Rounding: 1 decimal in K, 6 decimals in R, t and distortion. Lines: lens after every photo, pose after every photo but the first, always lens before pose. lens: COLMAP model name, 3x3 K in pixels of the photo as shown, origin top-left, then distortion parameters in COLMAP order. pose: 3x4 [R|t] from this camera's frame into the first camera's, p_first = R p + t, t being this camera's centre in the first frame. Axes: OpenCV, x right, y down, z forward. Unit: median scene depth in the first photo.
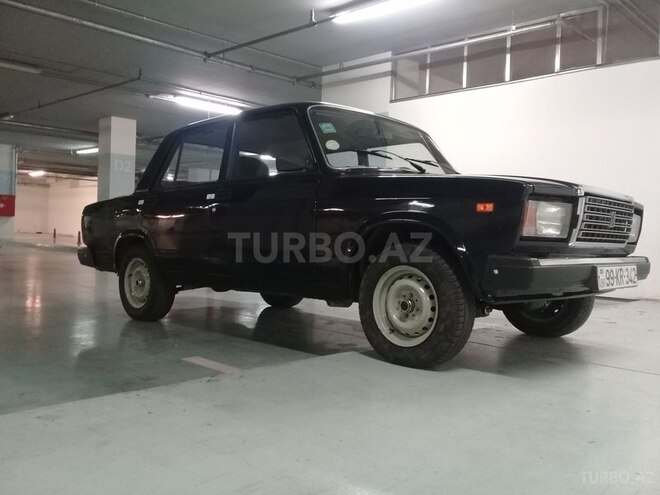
lens RADIAL K [[617.3, 0, 331.6], [0, 617.3, 246.1], [0, 0, 1]] dist [0.020415, 0.000000]
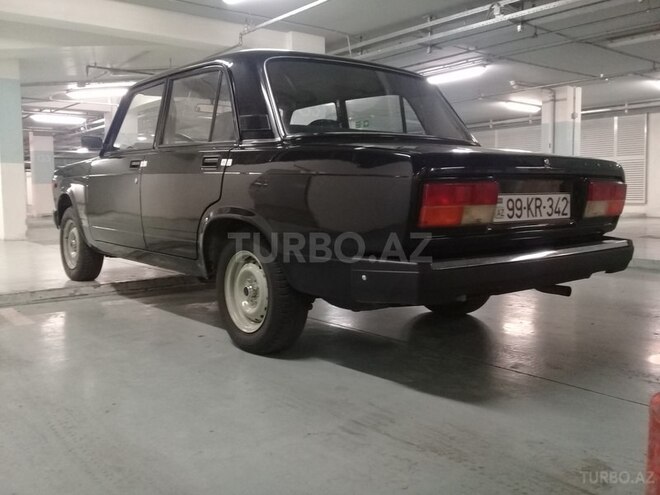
lens RADIAL K [[617.3, 0, 330.8], [0, 617.3, 245.6], [0, 0, 1]] dist [0.020415, 0.000000]
pose [[0.987563, -0.028864, -0.154551, 0.233893], [0.037774, 0.997770, 0.055027, 0.032714], [0.152618, -0.060180, 0.986451, 0.087602]]
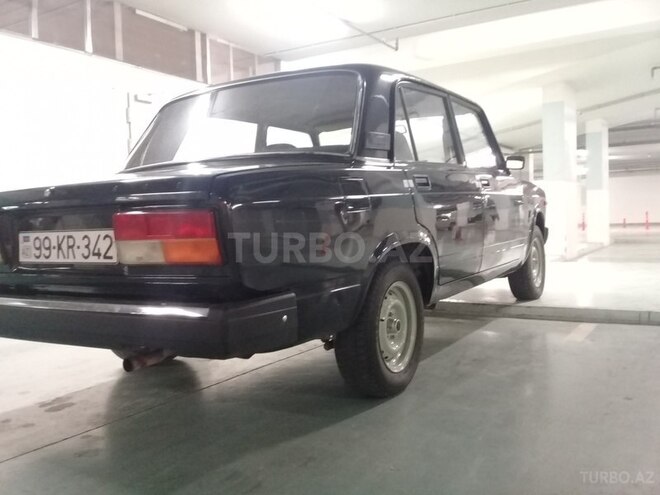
lens RADIAL K [[617.3, 0, 326.8], [0, 617.3, 244.3], [0, 0, 1]] dist [0.020415, 0.000000]
pose [[0.187822, -0.006507, -0.982181, 0.886009], [0.015499, 0.999873, -0.003660, 0.039196], [0.982081, -0.014536, 0.187899, 0.849153]]
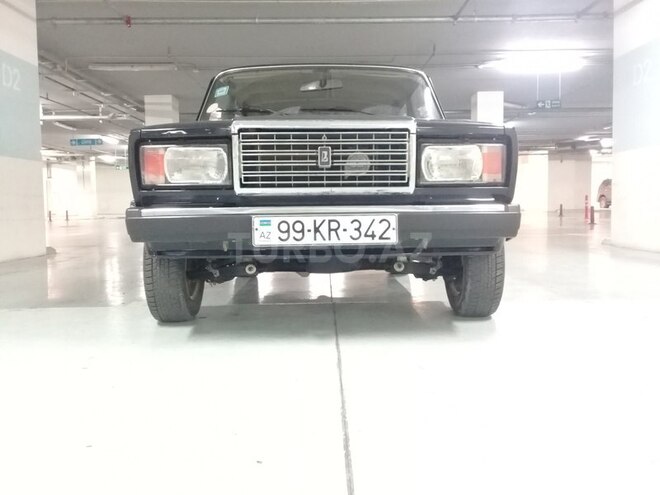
lens RADIAL K [[617.3, 0, 330.9], [0, 617.3, 252.8], [0, 0, 1]] dist [0.020415, 0.000000]
pose [[0.691328, 0.015896, -0.722366, 0.753183], [0.020528, 0.998922, 0.041628, 0.033586], [0.722250, -0.043607, 0.690256, 0.343920]]
